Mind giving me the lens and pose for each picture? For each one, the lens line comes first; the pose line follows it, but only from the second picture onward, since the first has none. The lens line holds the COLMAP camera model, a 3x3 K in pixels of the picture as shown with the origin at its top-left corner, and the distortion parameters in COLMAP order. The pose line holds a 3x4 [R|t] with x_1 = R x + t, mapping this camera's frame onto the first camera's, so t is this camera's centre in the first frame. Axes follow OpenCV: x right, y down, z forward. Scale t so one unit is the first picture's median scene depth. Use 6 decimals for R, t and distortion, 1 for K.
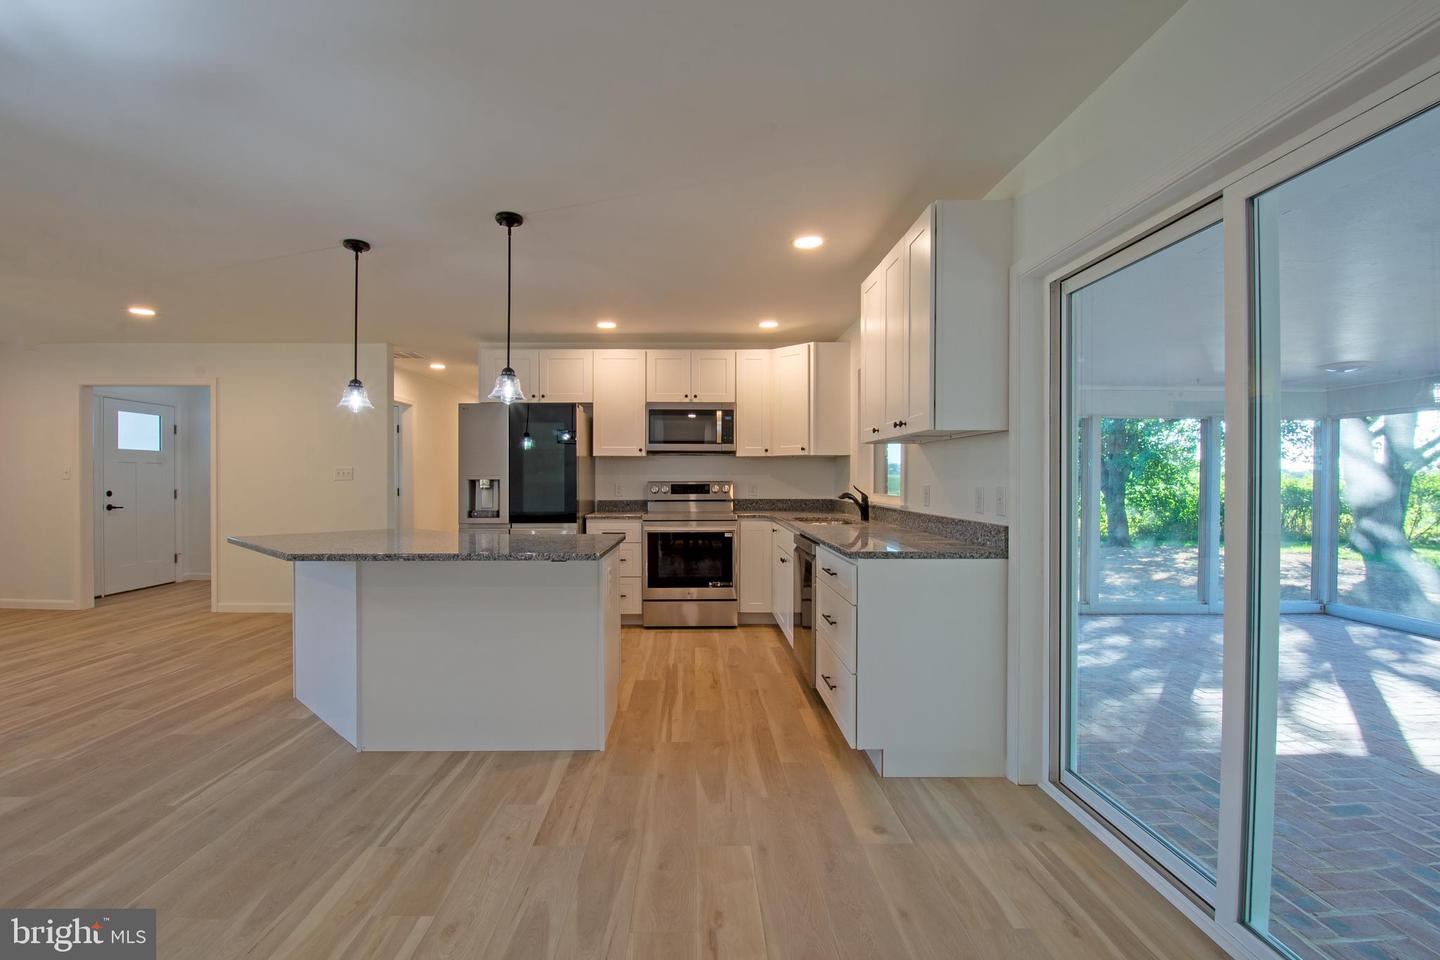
lens RADIAL K [[635.2, 0, 703.5], [0, 635.2, 480.9], [0, 0, 1]] dist [-0.007012, -0.010768]
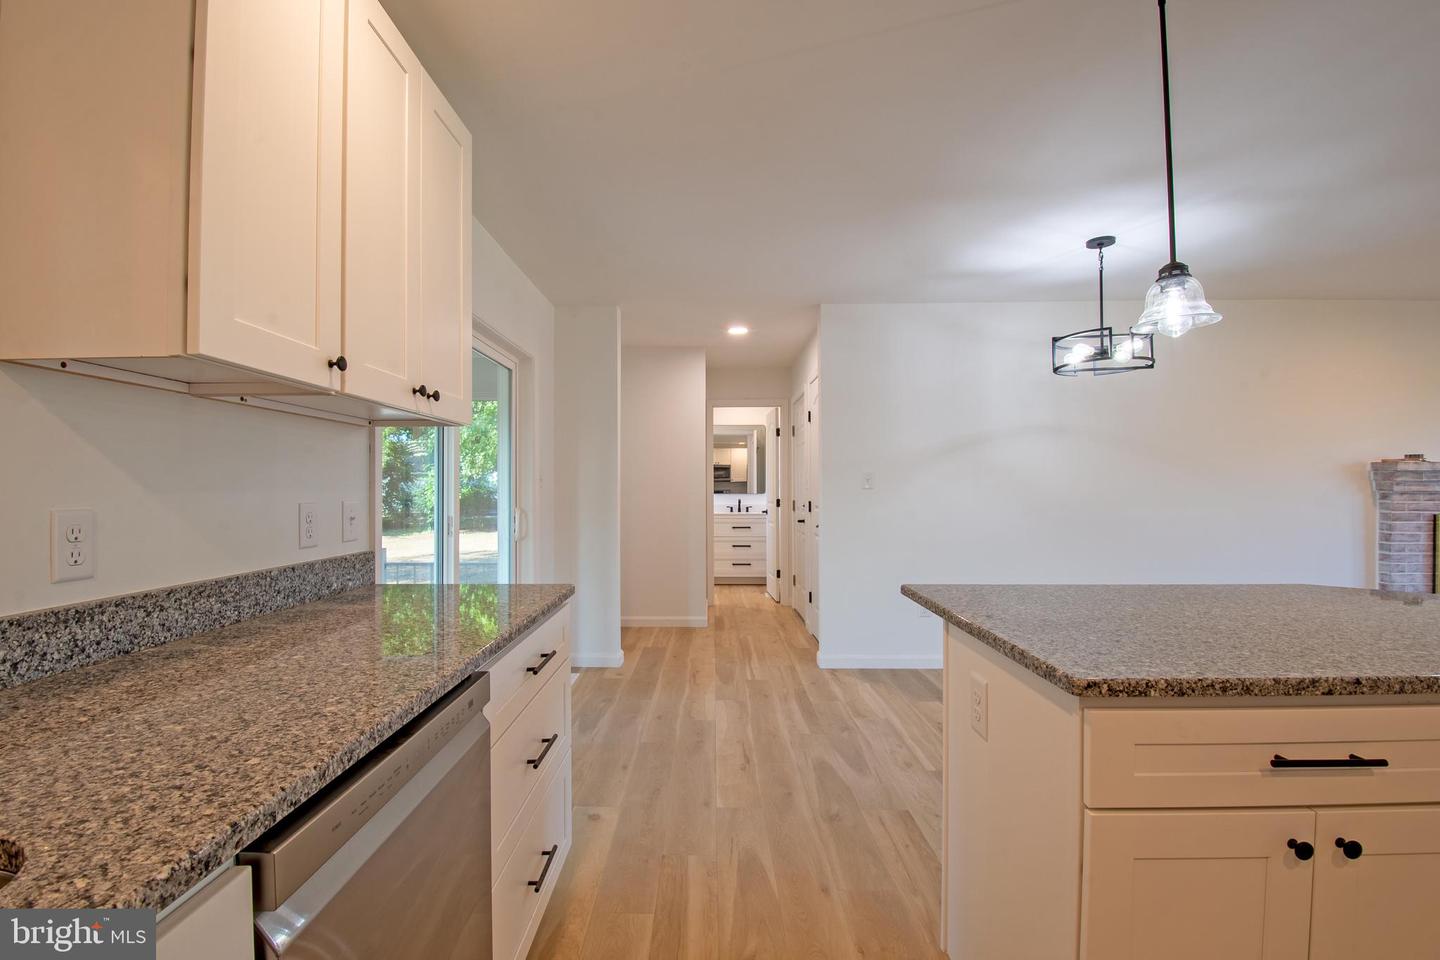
lens RADIAL K [[673.6, 0, 720.3], [0, 673.6, 483.1], [0, 0, 1]] dist [-0.001174, -0.000984]
pose [[-0.999992, 0.004108, -0.000331, 0.042884], [0.004109, 0.999987, -0.003119, -0.005560], [0.000318, -0.003121, -0.999995, 1.449220]]
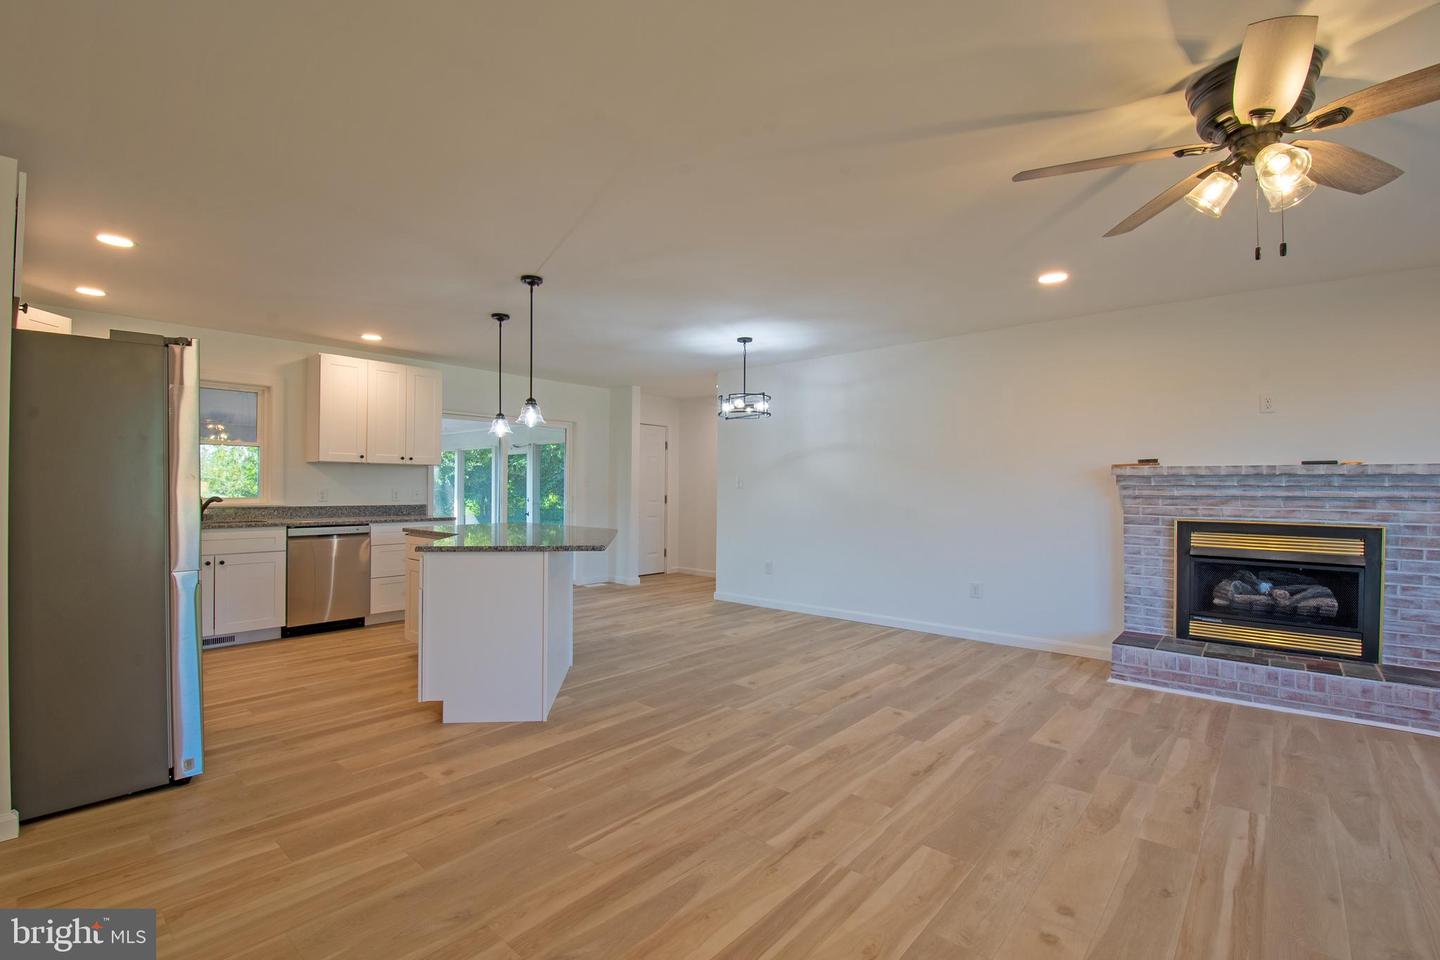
lens RADIAL K [[635.2, 0, 697.2], [0, 635.2, 481.4], [0, 0, 1]] dist [-0.007012, -0.010768]
pose [[-0.736125, 0.000604, 0.676845, -1.567568], [-0.003177, 0.999986, -0.004348, -0.008024], [-0.676838, -0.005351, -0.736112, 1.670474]]
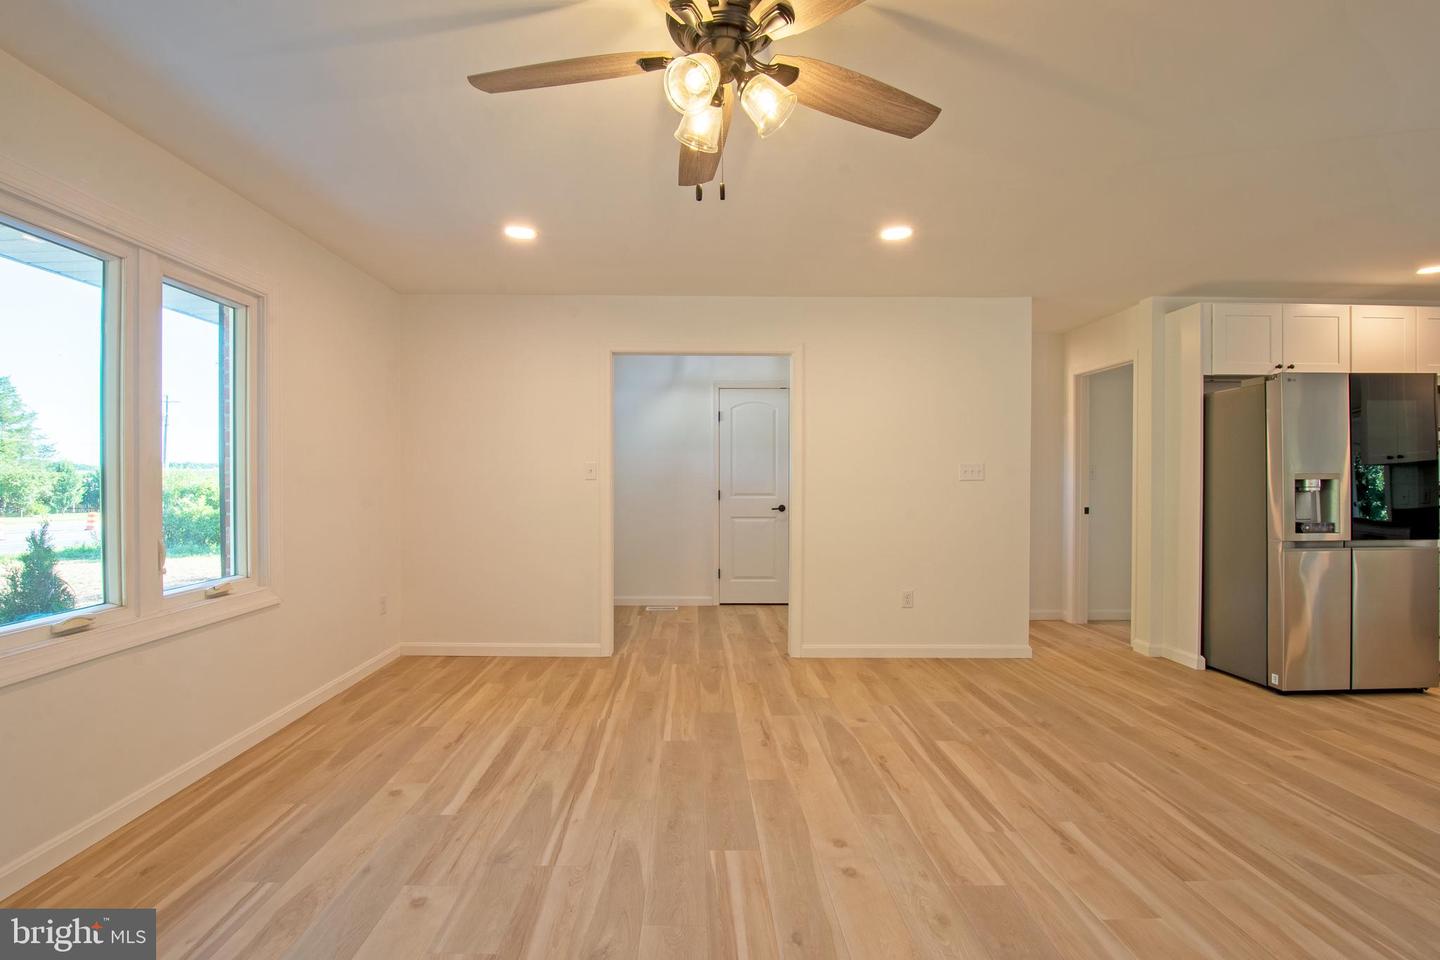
lens RADIAL K [[635.2, 0, 689.9], [0, 635.2, 478.0], [0, 0, 1]] dist [-0.007012, -0.010768]
pose [[0.999983, -0.001426, -0.005611, -1.579608], [0.001400, 0.999988, -0.004590, -0.002054], [0.005617, 0.004583, 0.999974, 0.442997]]
